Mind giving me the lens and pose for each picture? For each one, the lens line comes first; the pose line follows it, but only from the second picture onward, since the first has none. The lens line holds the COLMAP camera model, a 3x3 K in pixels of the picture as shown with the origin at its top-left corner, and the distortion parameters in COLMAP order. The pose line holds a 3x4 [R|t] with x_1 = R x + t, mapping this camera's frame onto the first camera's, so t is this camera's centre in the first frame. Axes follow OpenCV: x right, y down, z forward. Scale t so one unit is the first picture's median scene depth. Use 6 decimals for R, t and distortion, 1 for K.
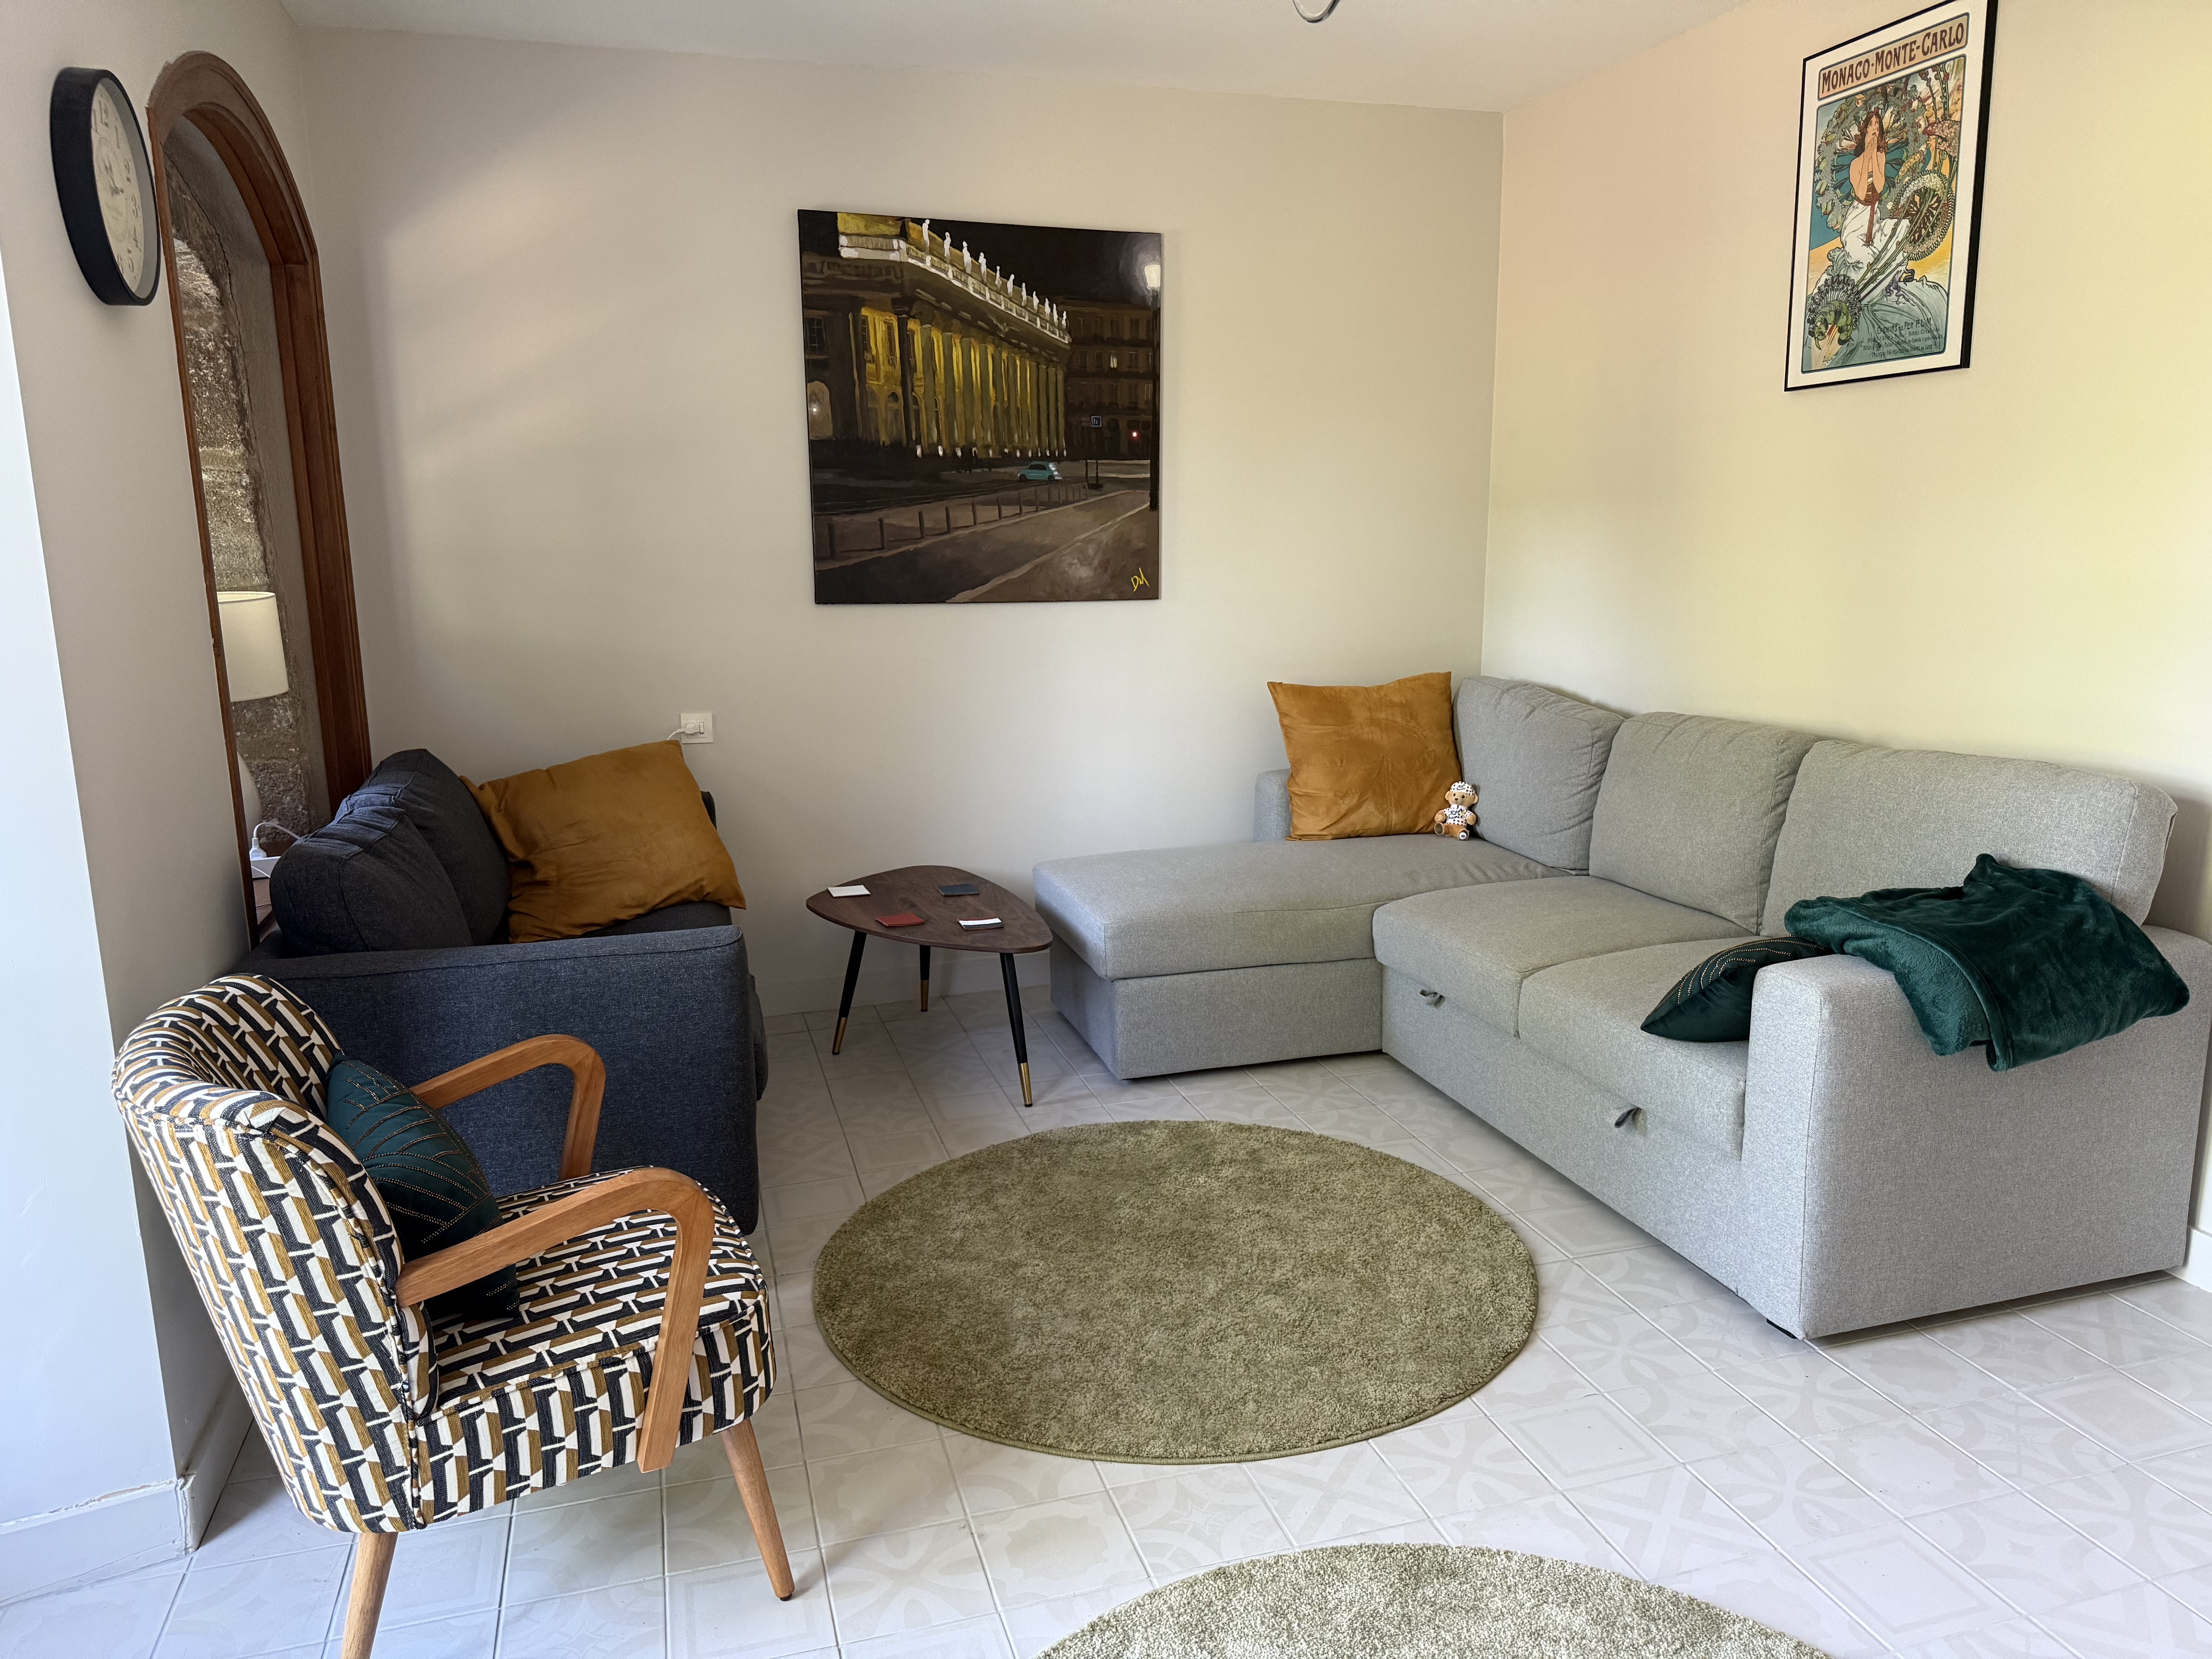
lens RADIAL K [[1559.2, 0, 1113.1], [0, 1559.2, 845.9], [0, 0, 1]] dist [0.063578, -0.068606]
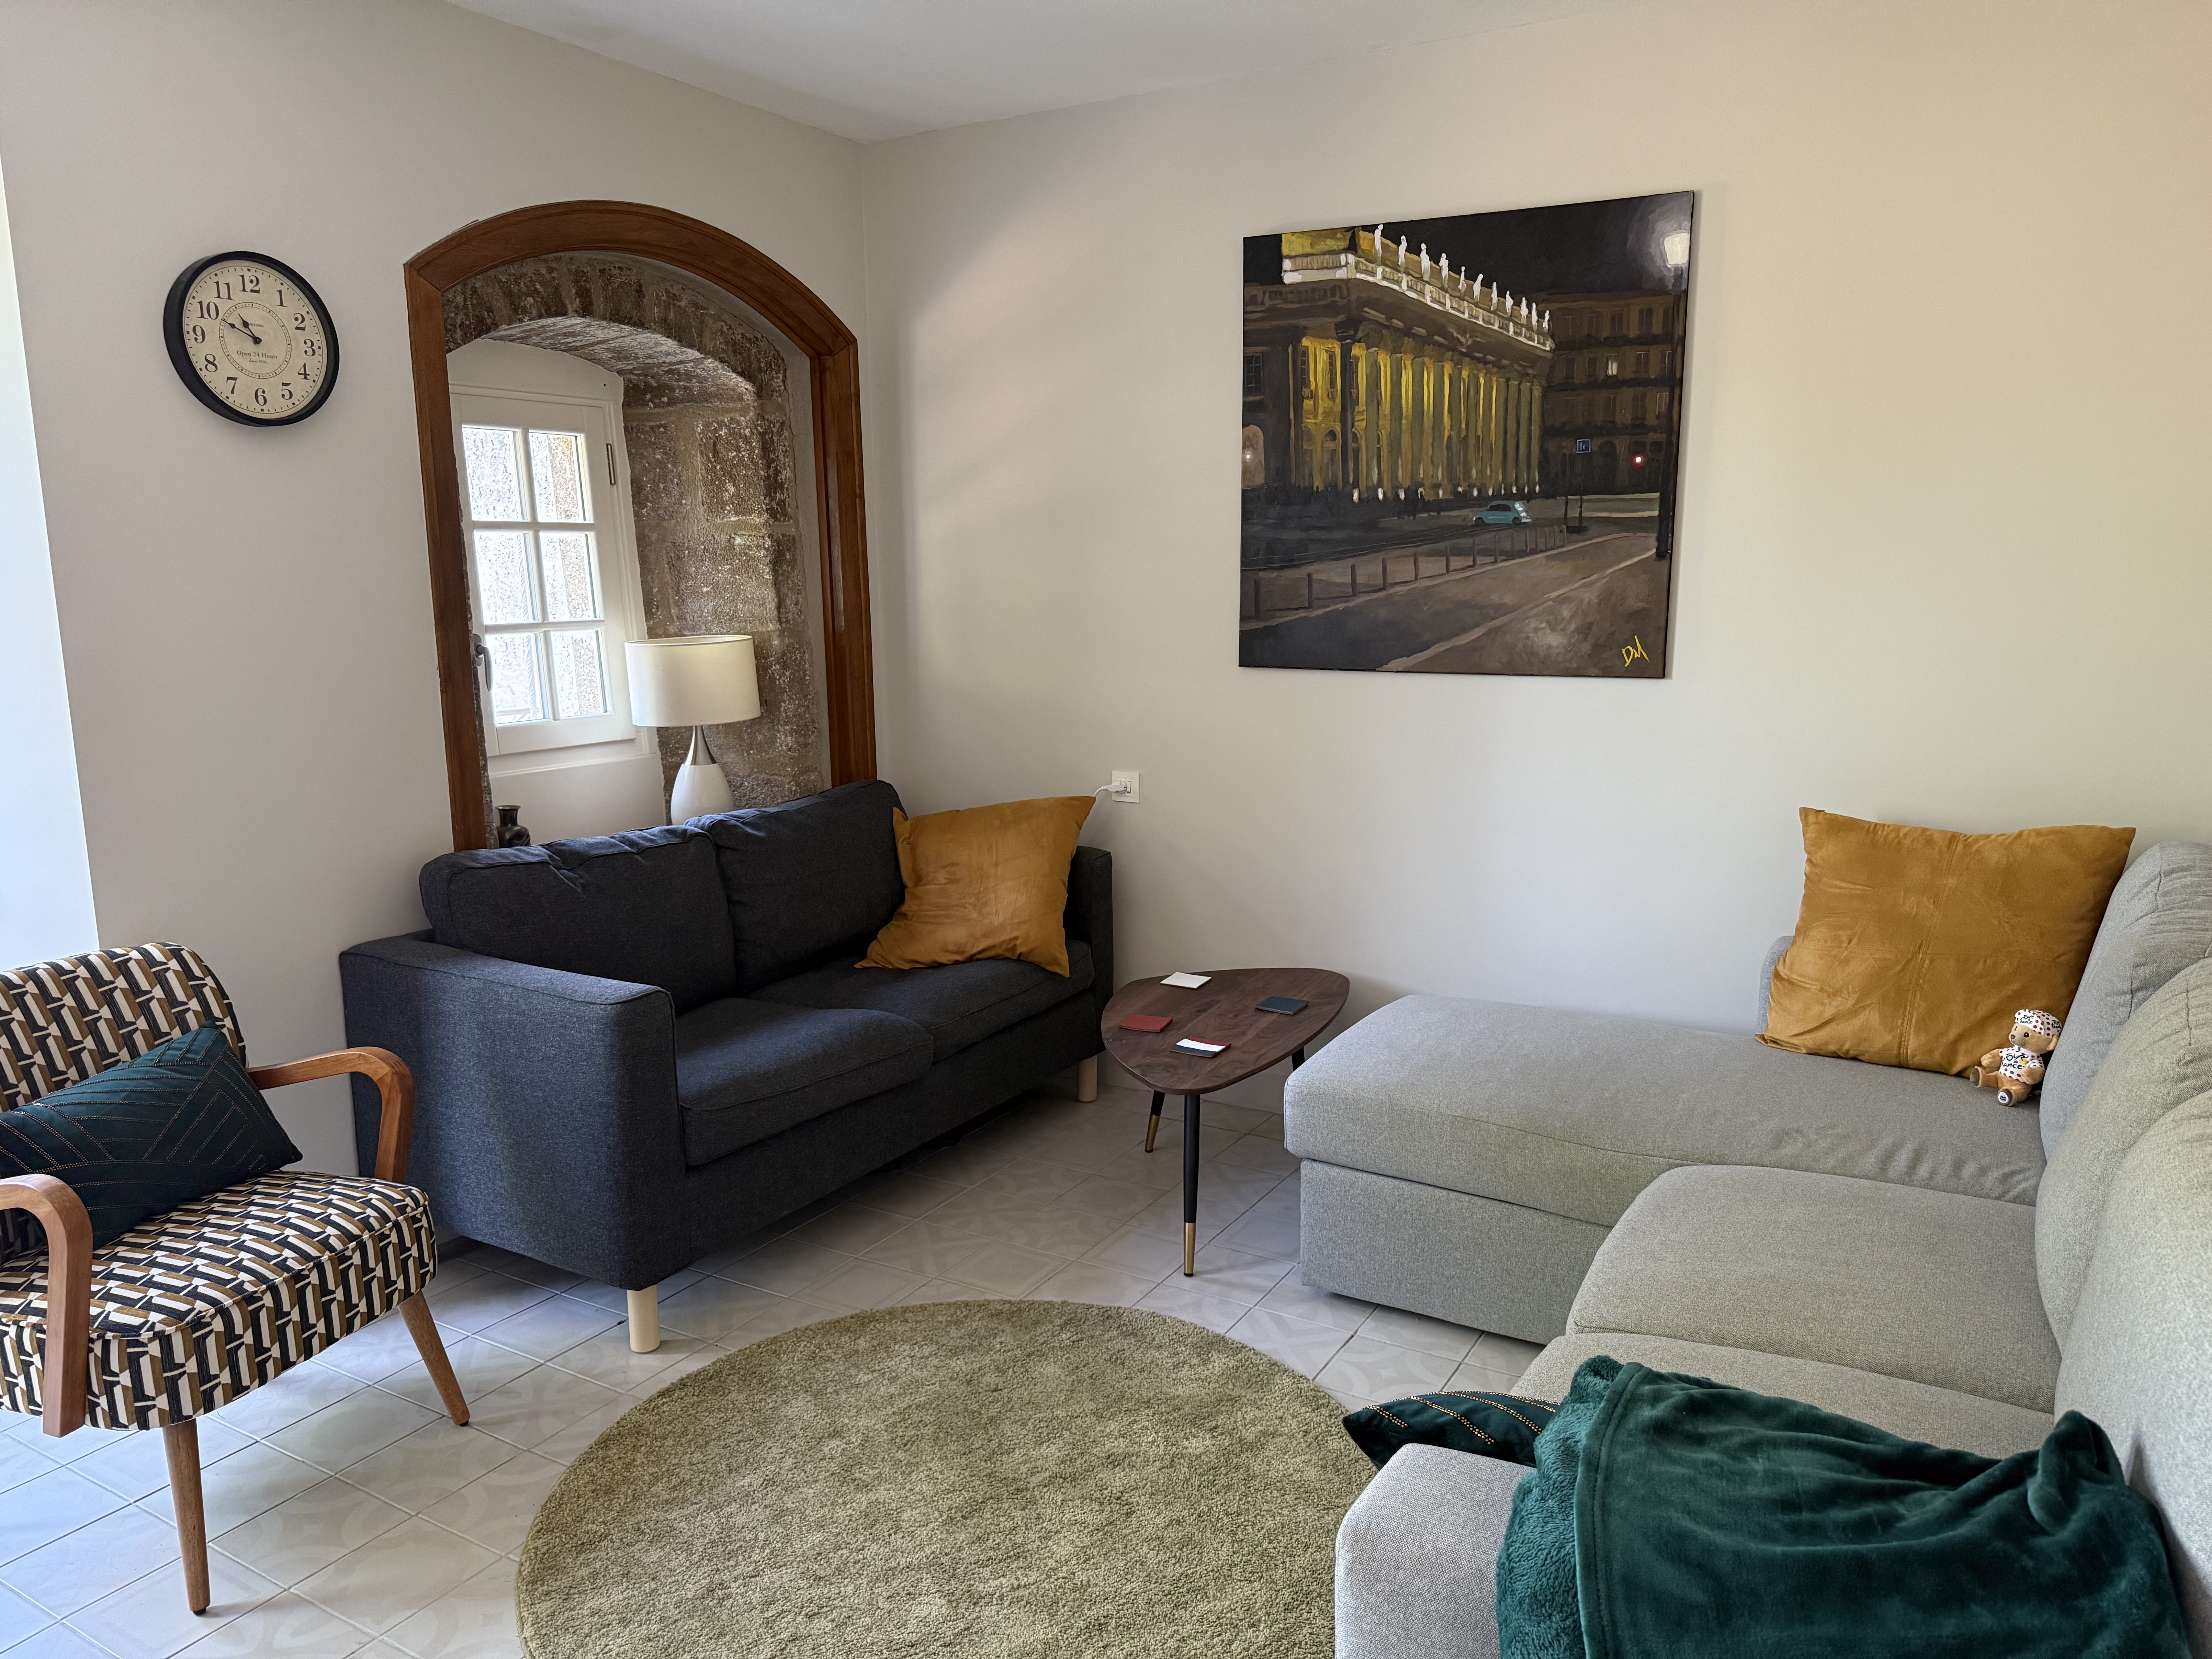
lens RADIAL K [[1559.2, 0, 1100.5], [0, 1559.2, 834.9], [0, 0, 1]] dist [0.063578, -0.068606]
pose [[0.662106, 0.132189, -0.737659, 0.442292], [-0.143837, 0.988435, 0.048024, -0.088644], [0.735477, 0.074306, 0.673463, 0.330991]]
